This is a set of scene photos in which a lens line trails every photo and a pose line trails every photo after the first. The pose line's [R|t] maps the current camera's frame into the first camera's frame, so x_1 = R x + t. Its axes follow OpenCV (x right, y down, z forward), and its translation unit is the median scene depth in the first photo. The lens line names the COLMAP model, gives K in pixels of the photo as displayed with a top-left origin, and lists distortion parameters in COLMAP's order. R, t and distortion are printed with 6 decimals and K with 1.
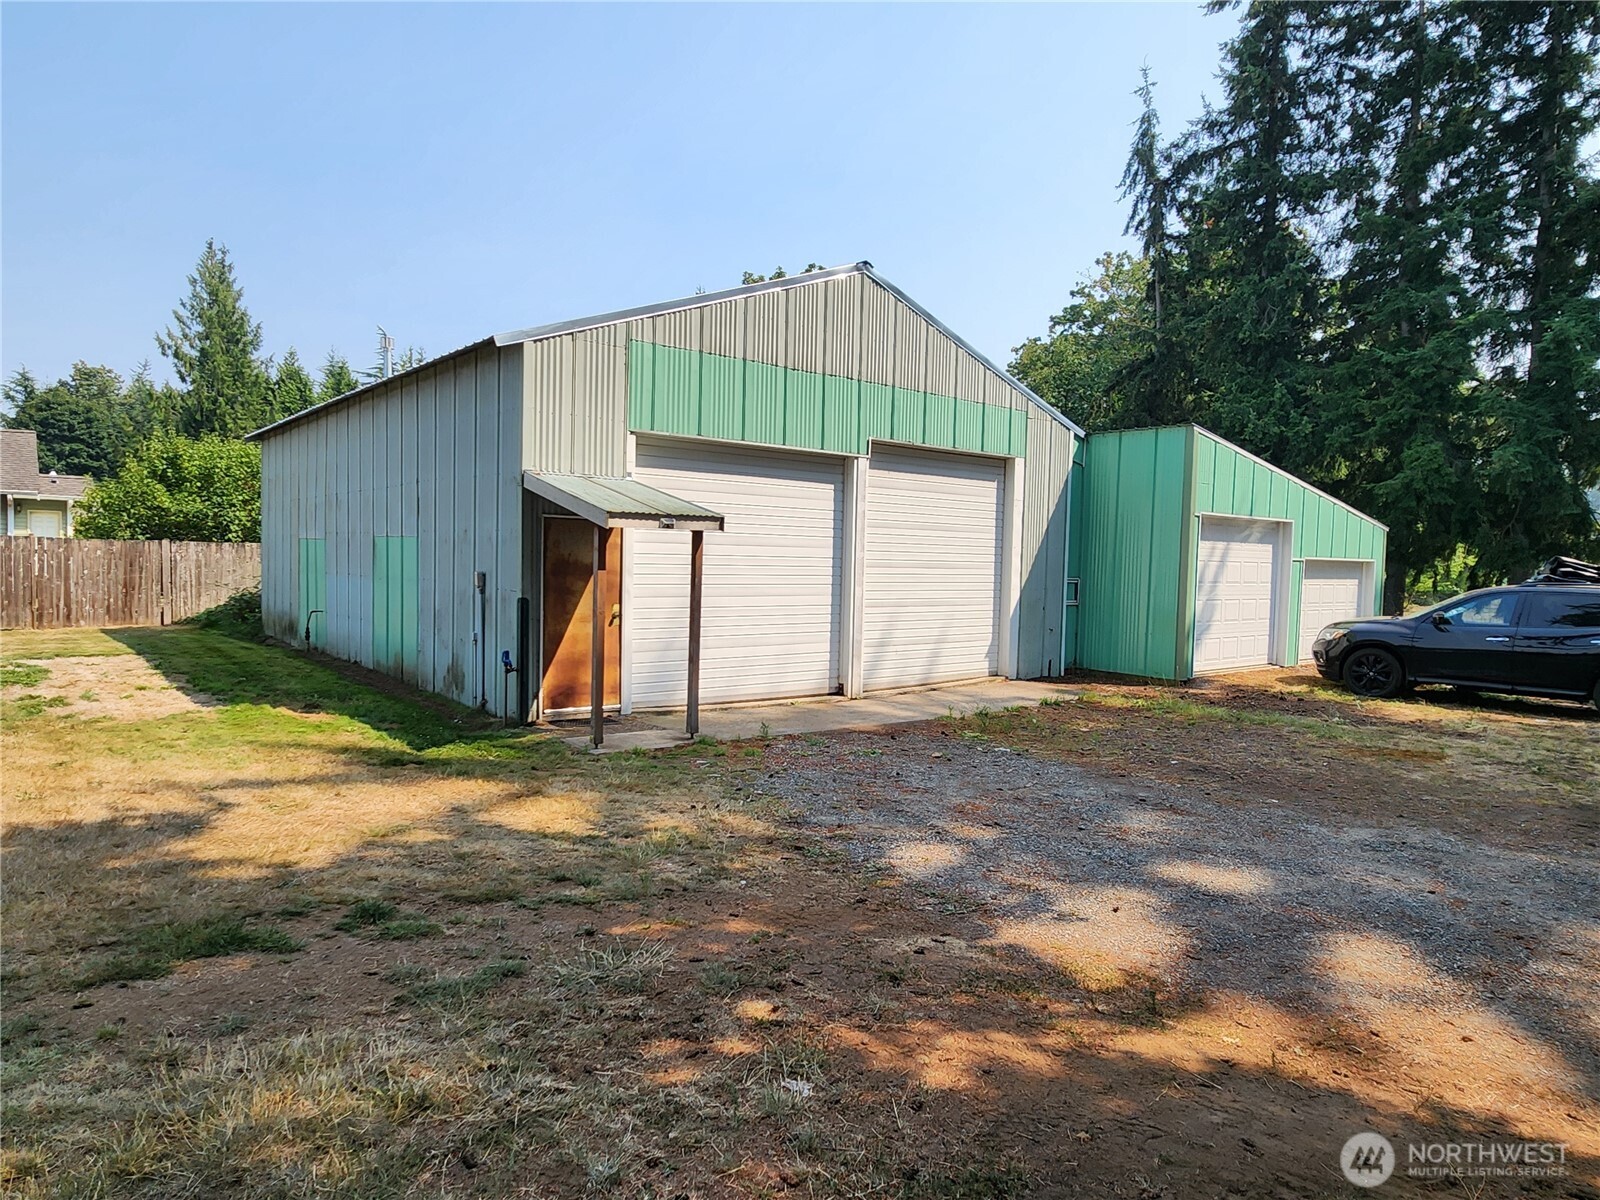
lens RADIAL K [[975.9, 0, 795.9], [0, 975.9, 599.5], [0, 0, 1]] dist [0.003284, -0.000218]
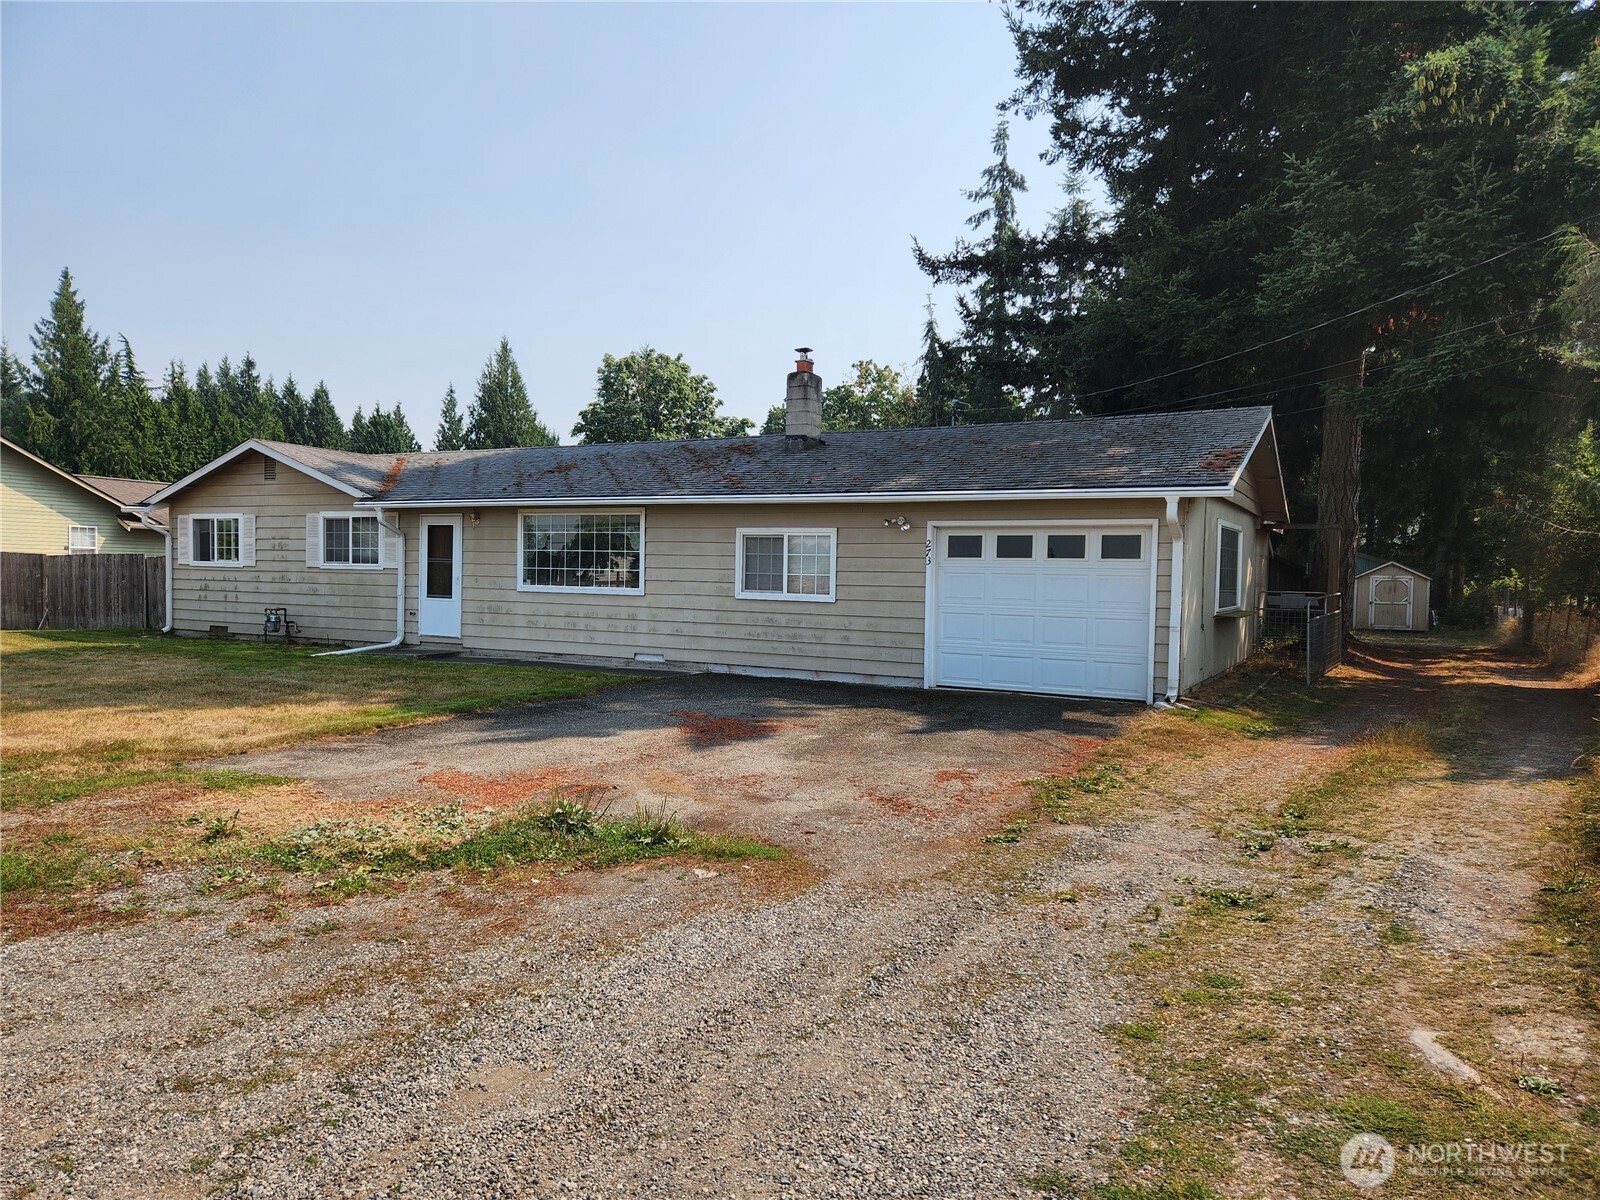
lens RADIAL K [[1074.9, 0, 798.7], [0, 1074.9, 612.8], [0, 0, 1]] dist [0.106026, -0.098379]
pose [[0.925812, -0.017740, 0.377568, -1.494837], [0.018372, 0.999829, 0.001928, 0.043688], [-0.377538, 0.005152, 0.925980, -1.747910]]
